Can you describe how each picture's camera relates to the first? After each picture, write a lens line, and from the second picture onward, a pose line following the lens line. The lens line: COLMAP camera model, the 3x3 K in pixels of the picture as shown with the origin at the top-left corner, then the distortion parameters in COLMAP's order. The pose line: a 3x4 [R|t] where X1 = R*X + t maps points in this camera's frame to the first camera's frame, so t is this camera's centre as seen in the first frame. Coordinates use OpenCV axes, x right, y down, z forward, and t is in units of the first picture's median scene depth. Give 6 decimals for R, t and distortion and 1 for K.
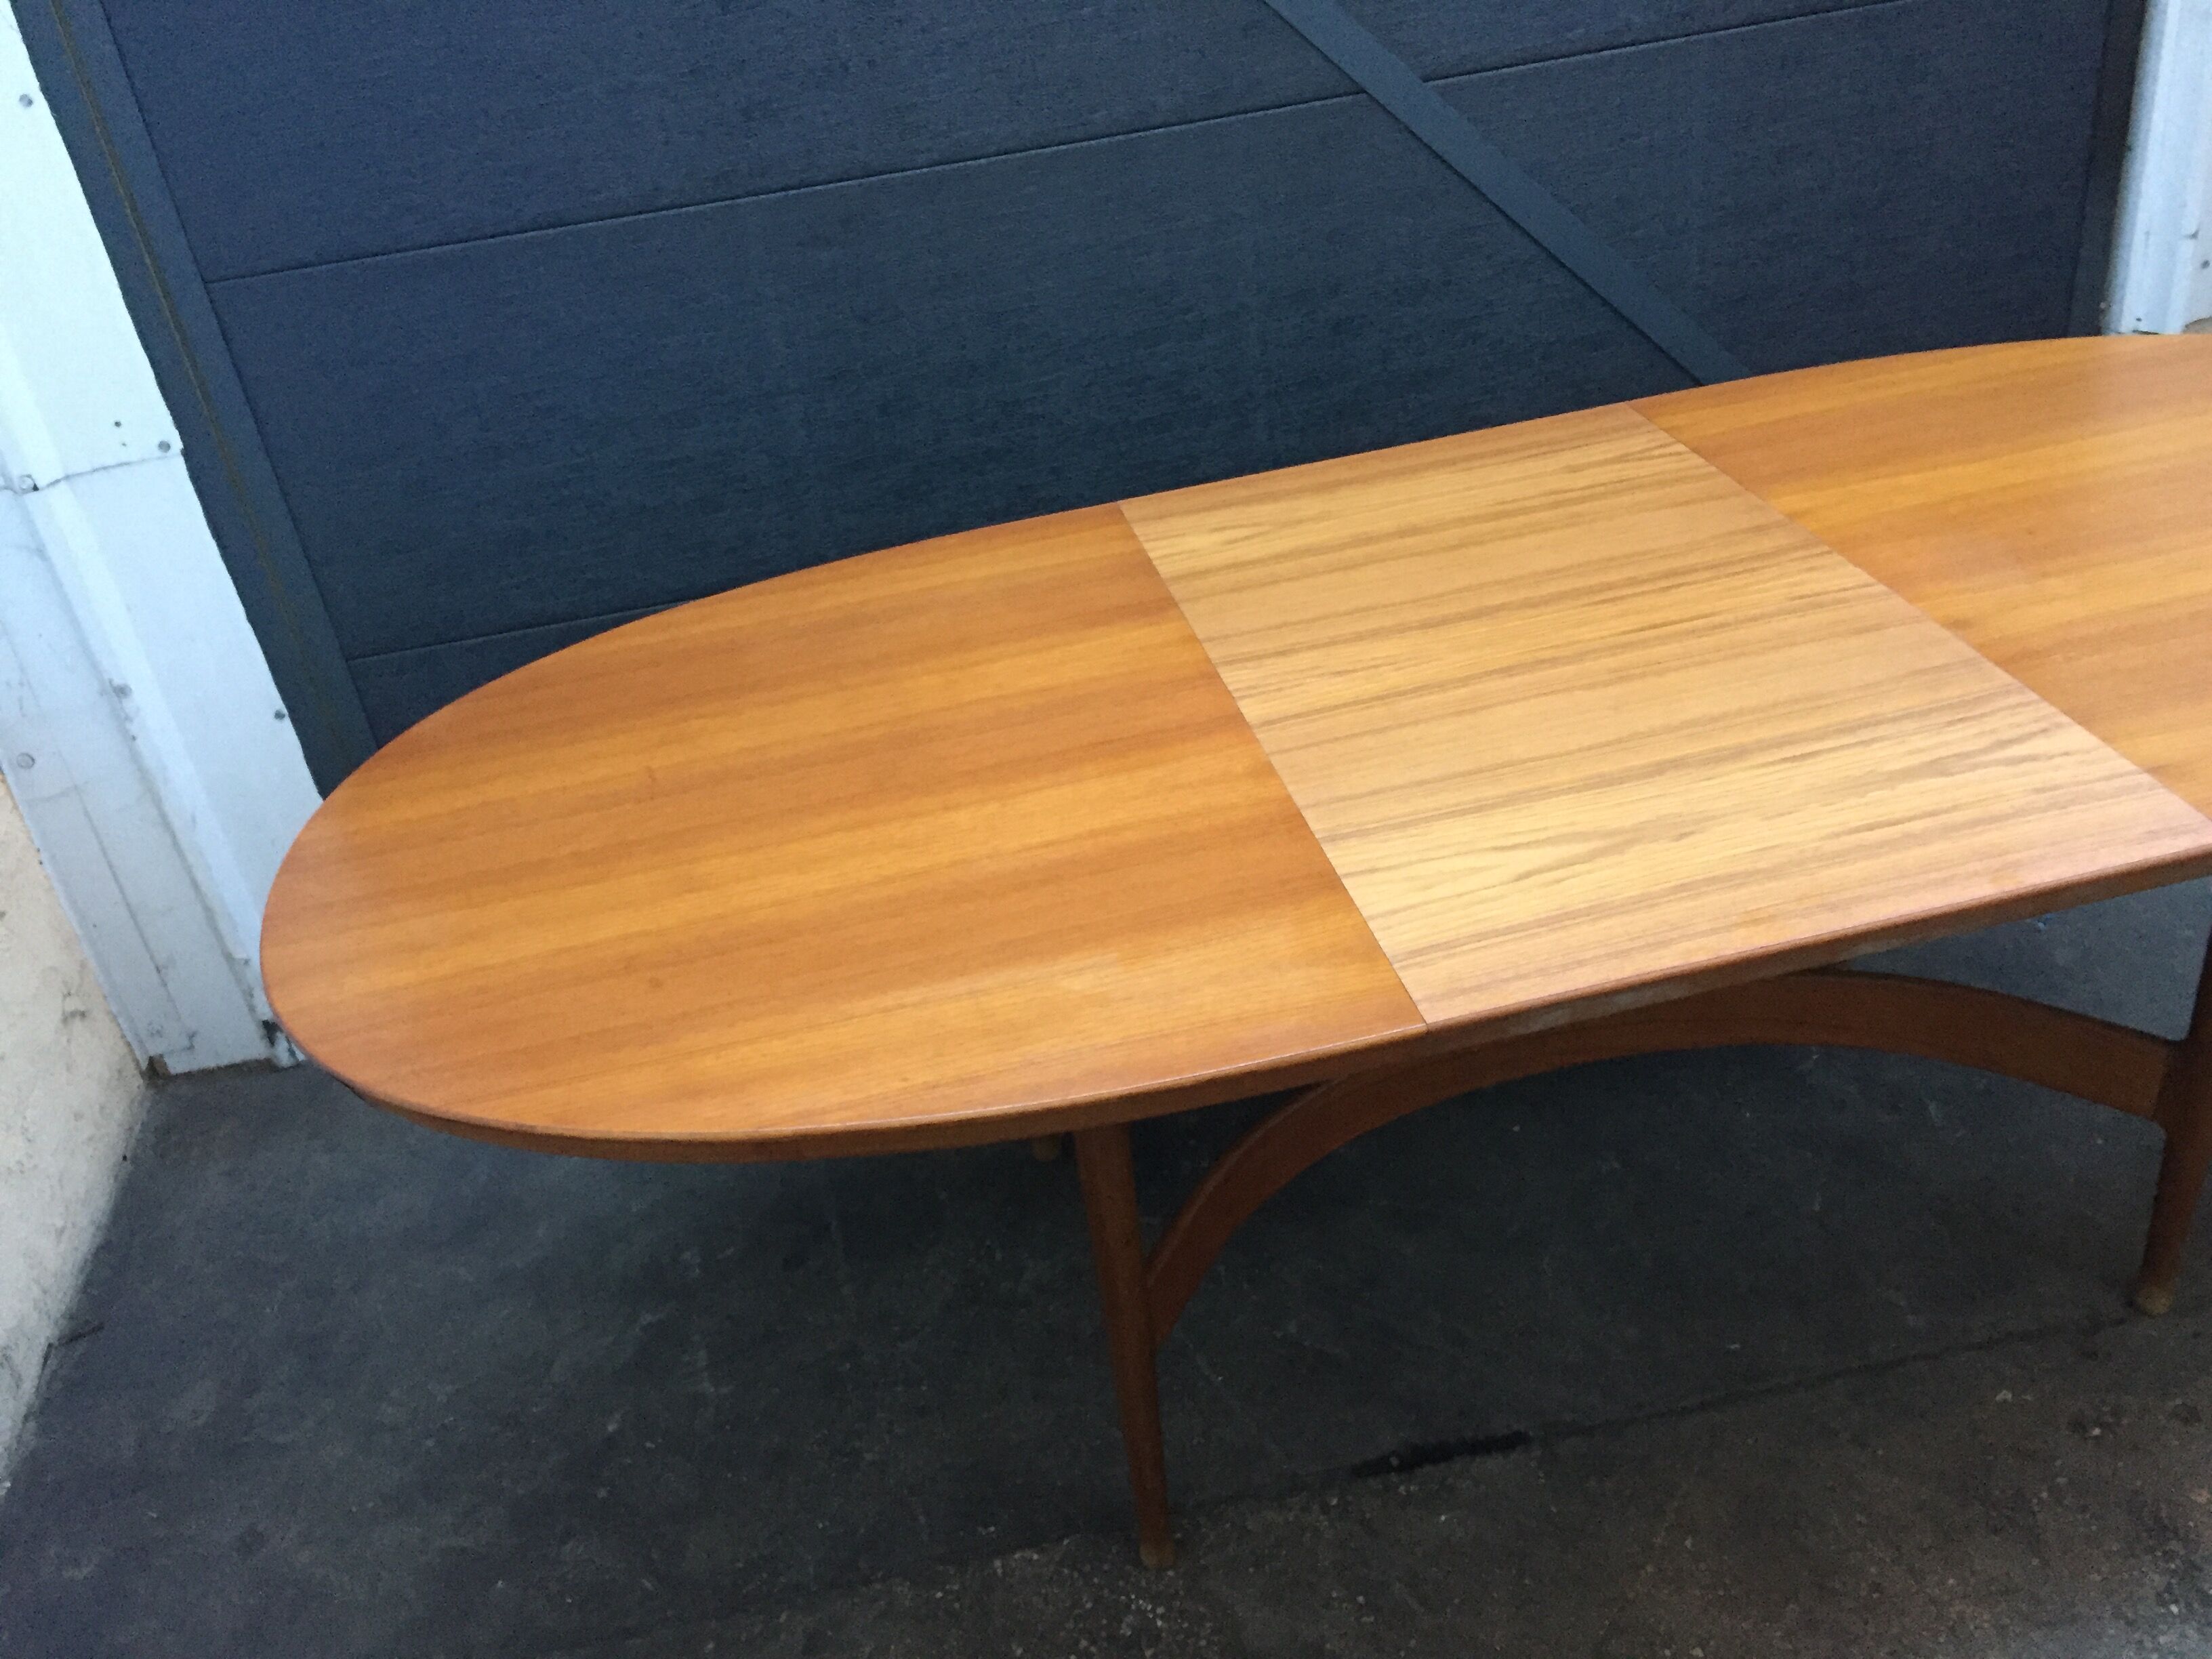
lens RADIAL K [[1890.4, 0, 1103.5], [0, 1890.4, 830.2], [0, 0, 1]] dist [0.068446, -0.101077]
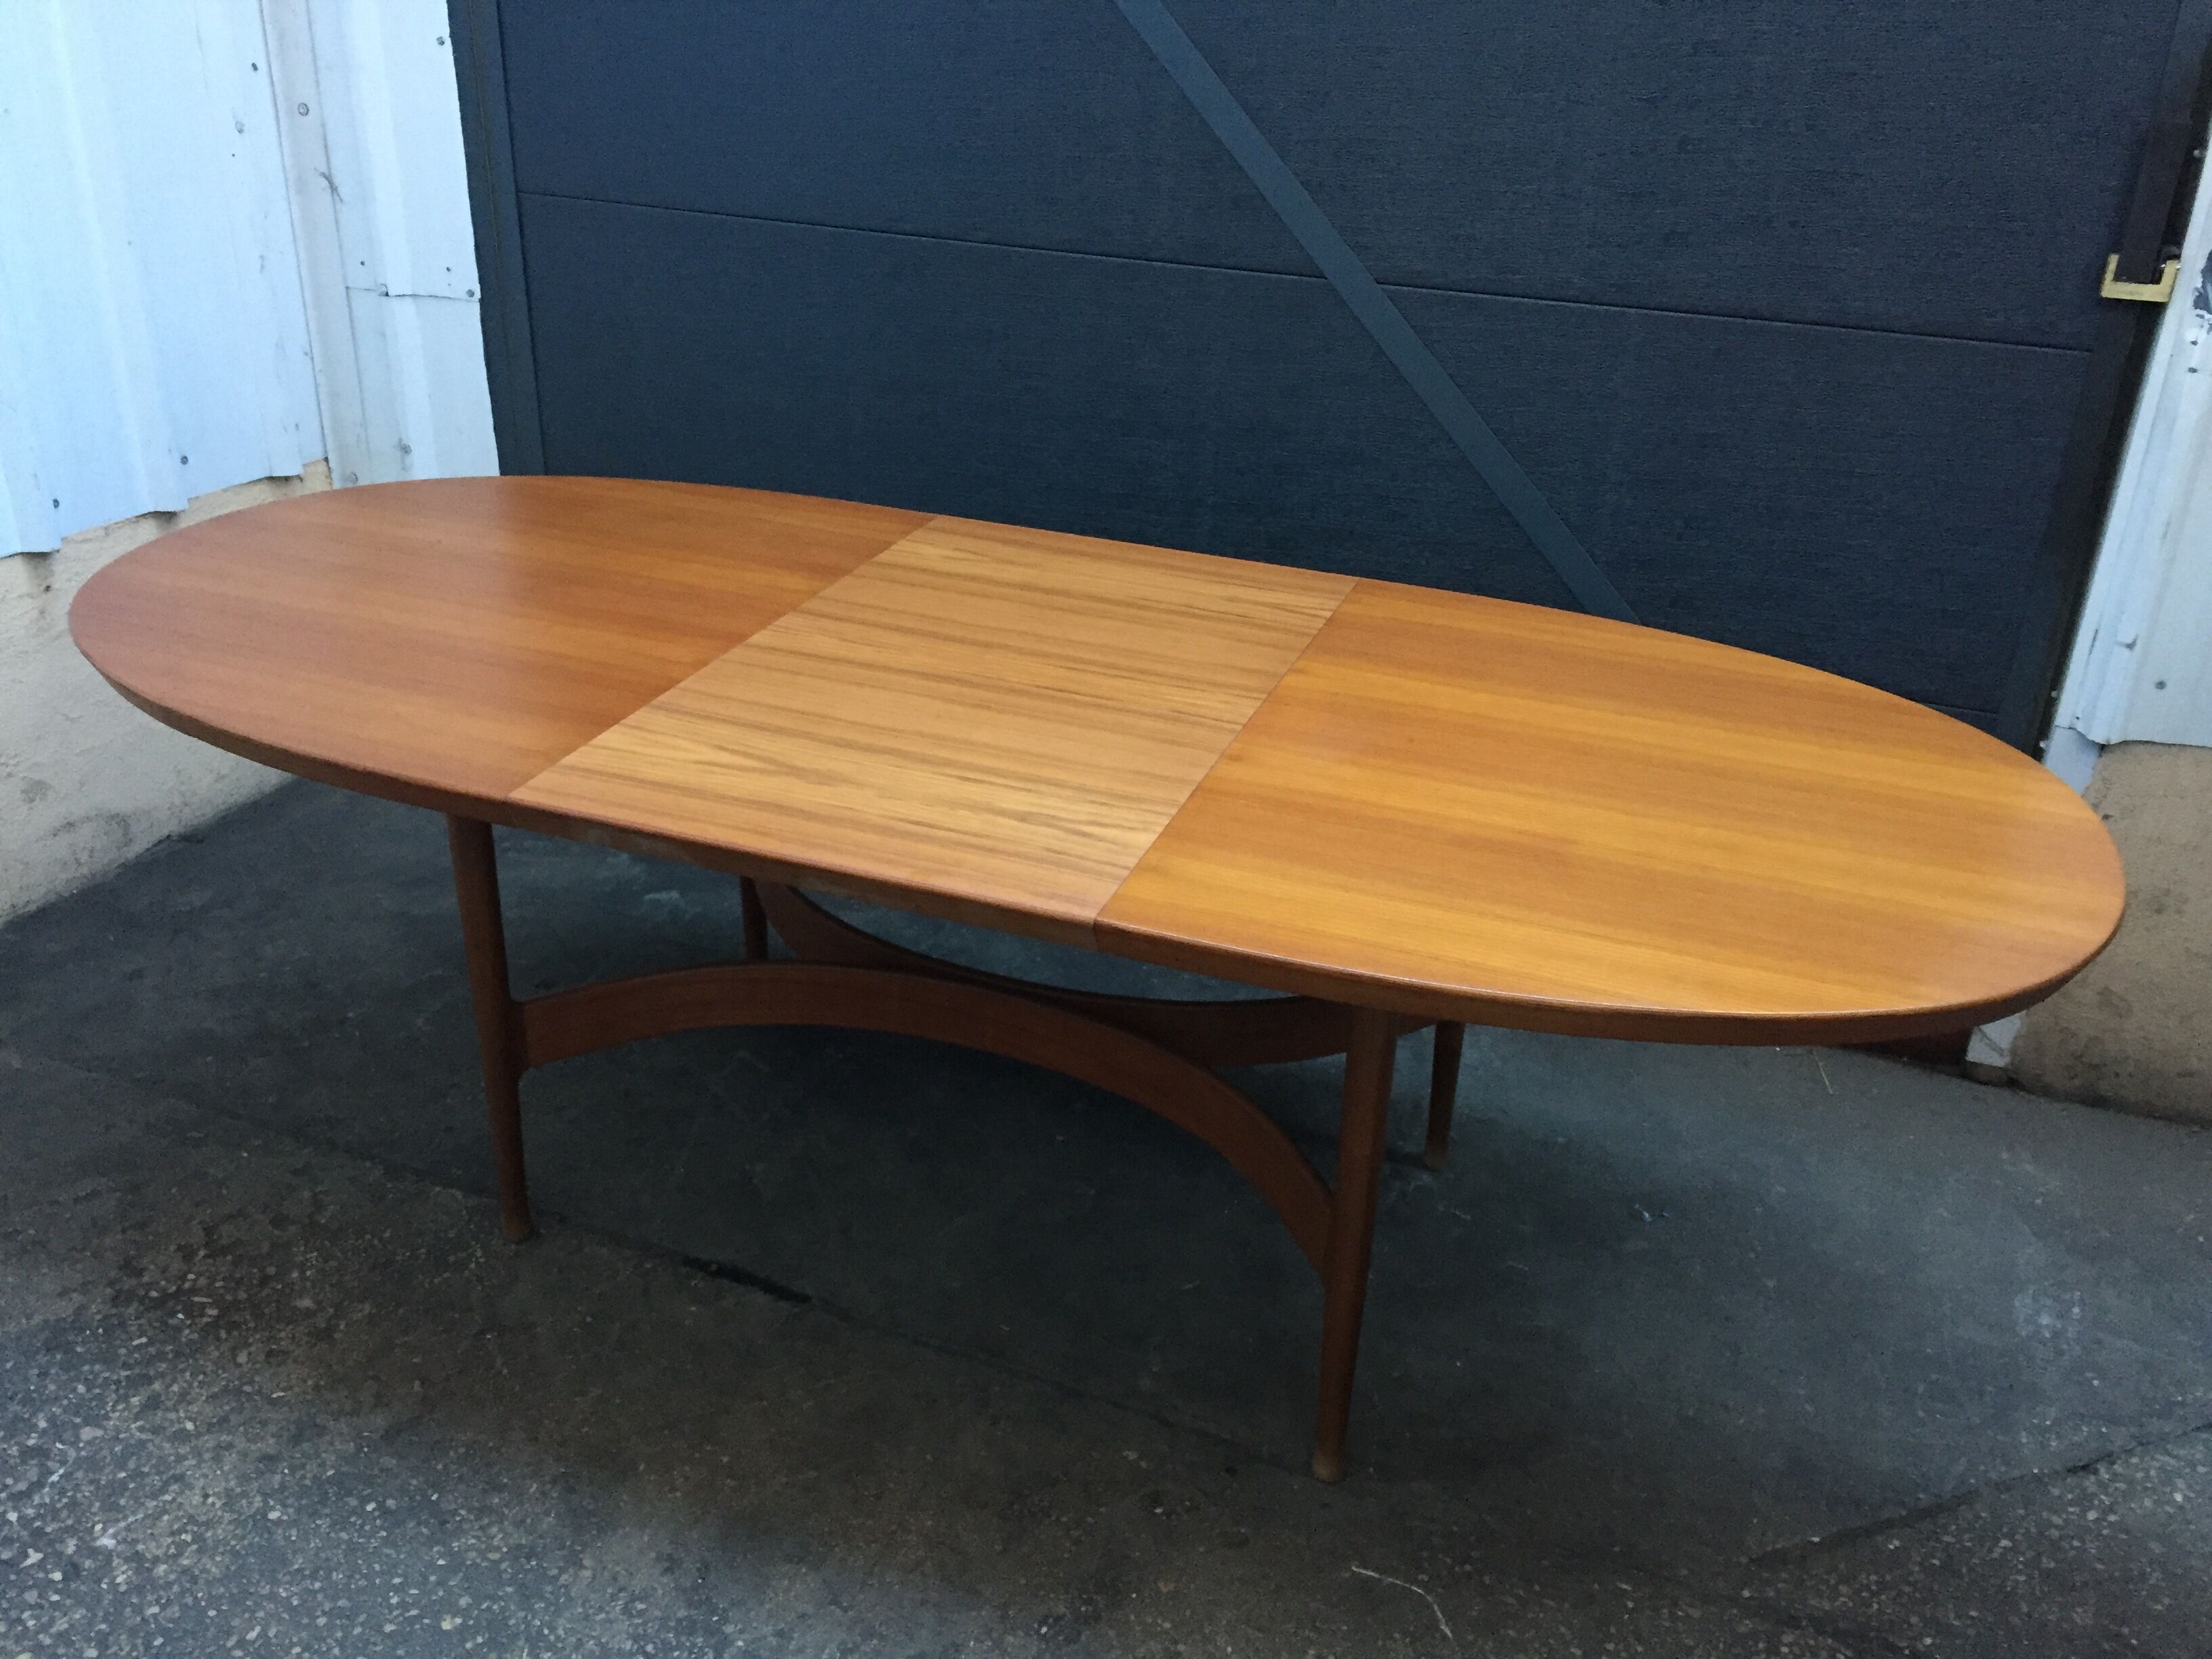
lens RADIAL K [[1890.4, 0, 1111.8], [0, 1890.4, 833.7], [0, 0, 1]] dist [0.068446, -0.101077]
pose [[0.834882, 0.368108, -0.409229, 0.782435], [-0.397721, 0.917403, 0.013815, -0.048445], [0.380513, 0.151225, 0.912327, -0.073851]]
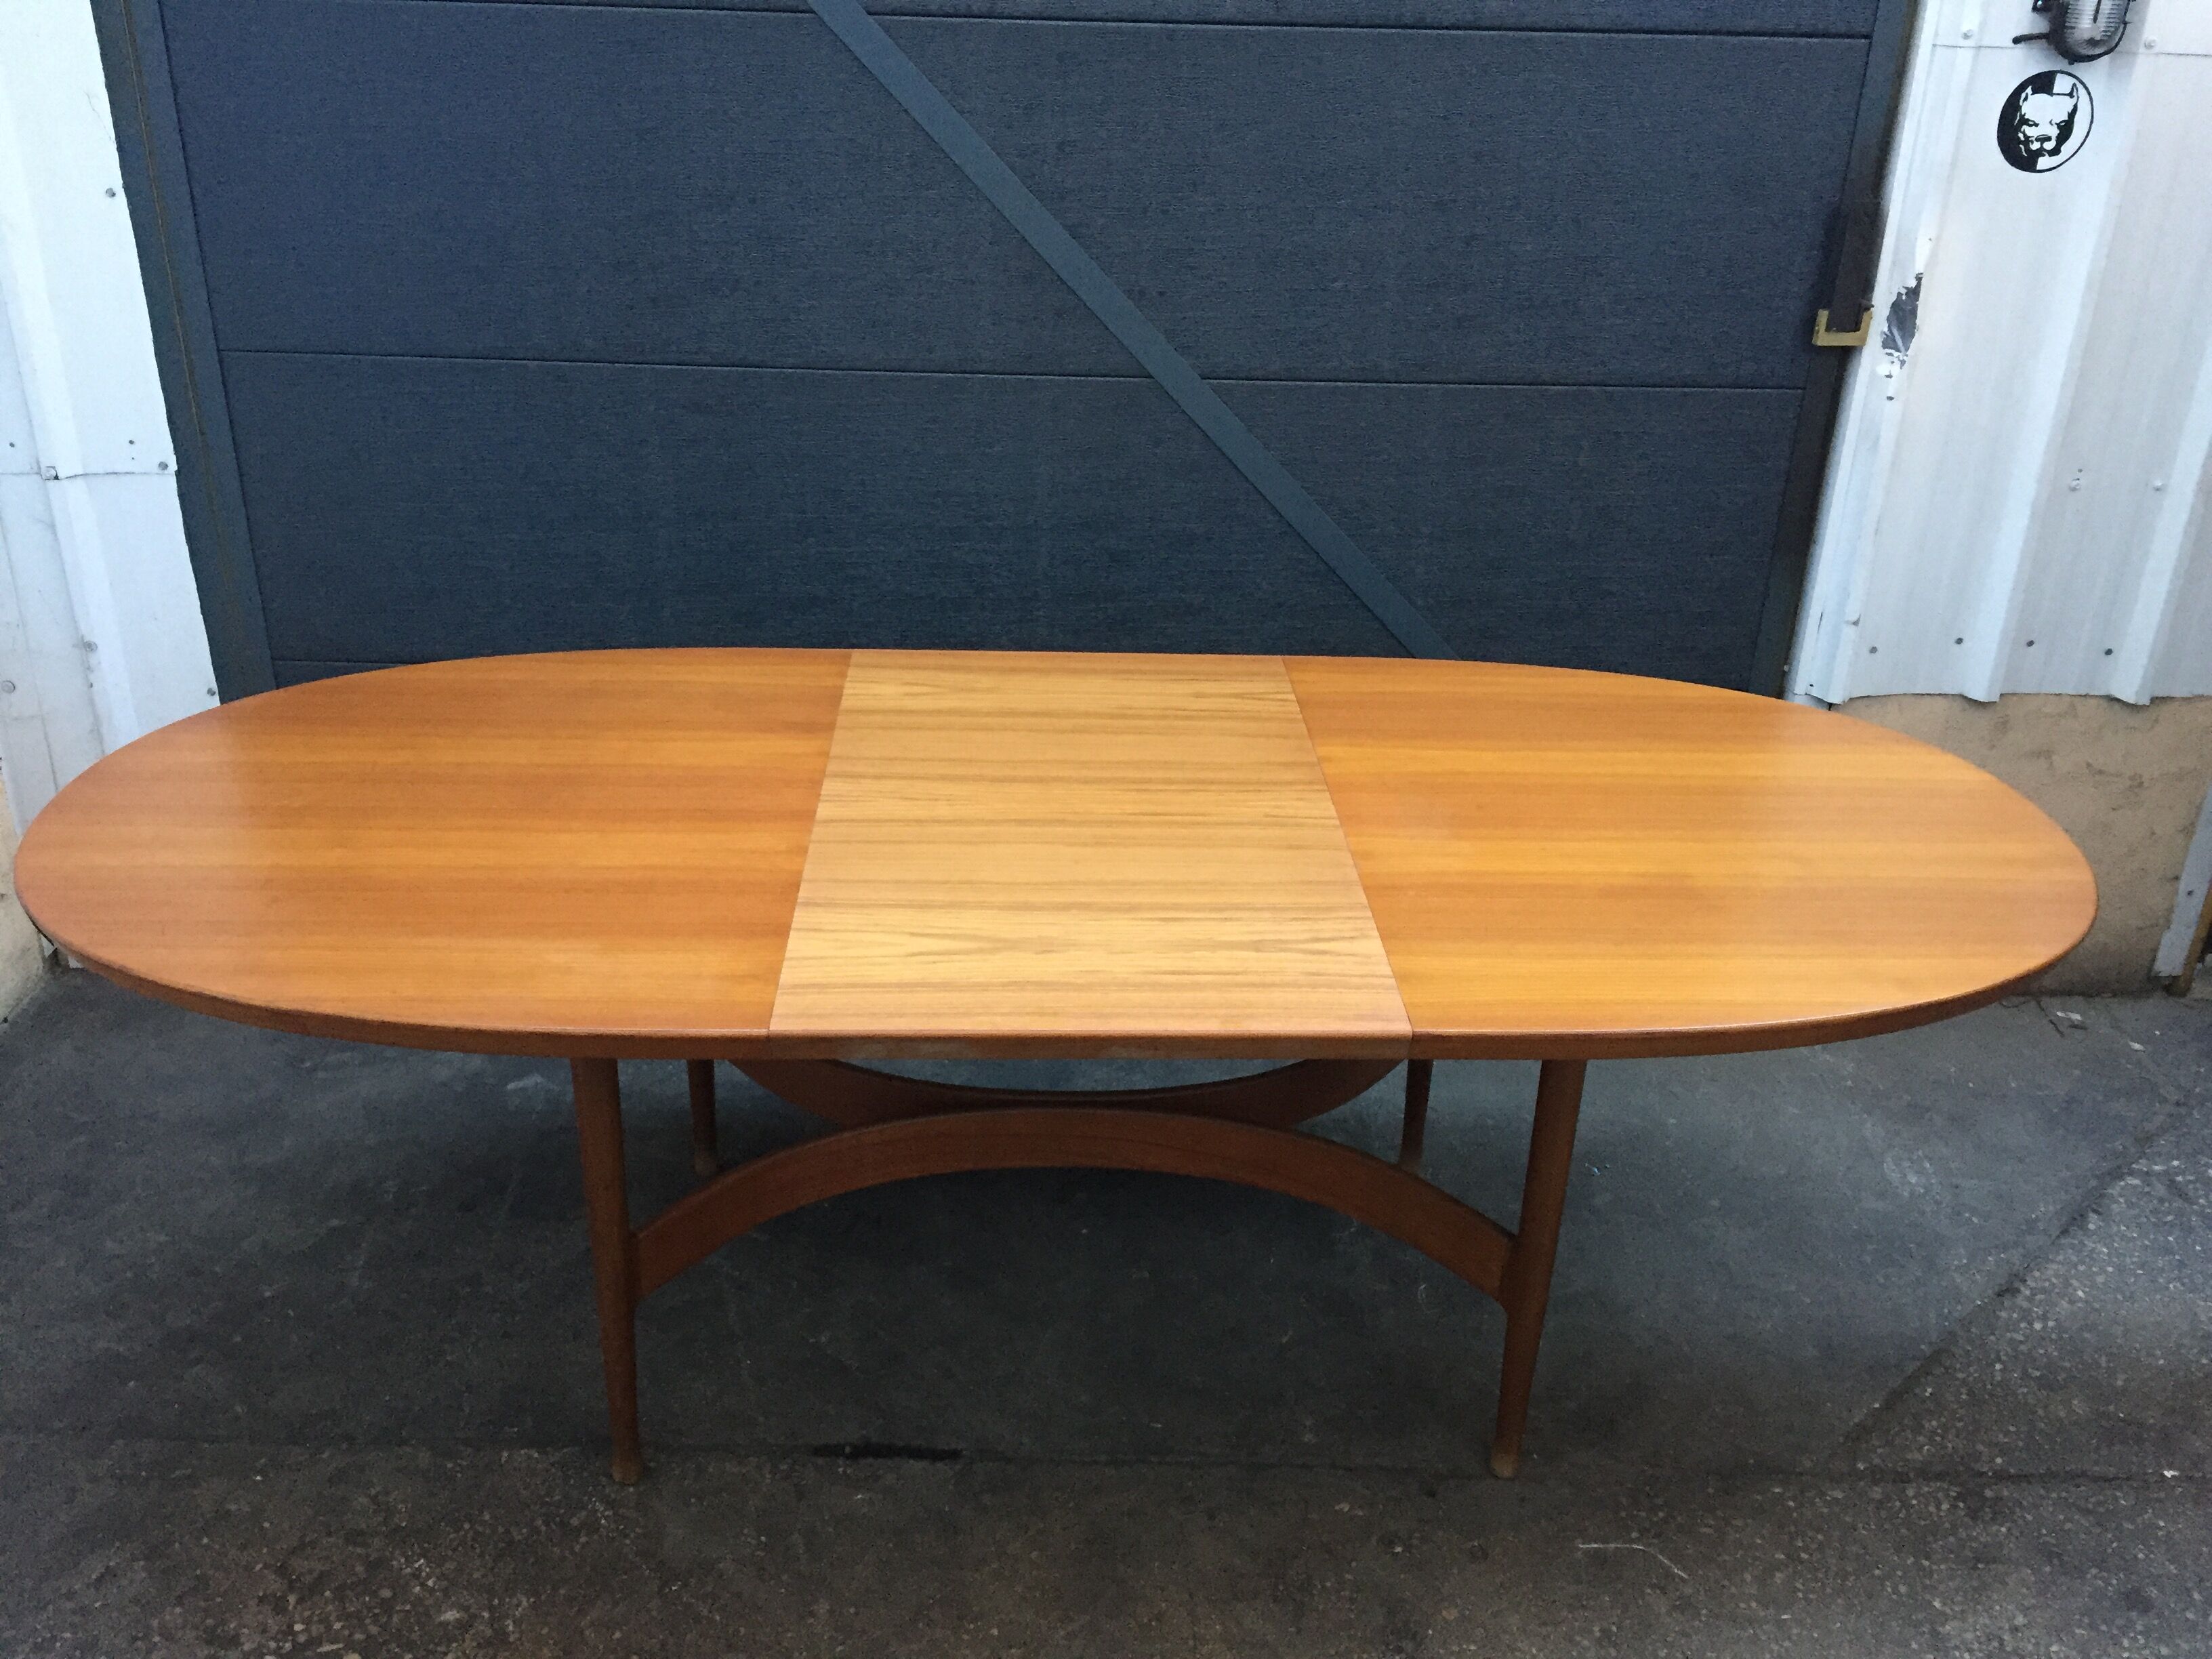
lens RADIAL K [[1890.4, 0, 1107.6], [0, 1890.4, 827.8], [0, 0, 1]] dist [0.068446, -0.101077]
pose [[0.975157, 0.204014, -0.086298, 0.342780], [-0.211967, 0.972547, -0.096033, 0.027850], [0.064337, 0.111939, 0.991630, -0.238895]]
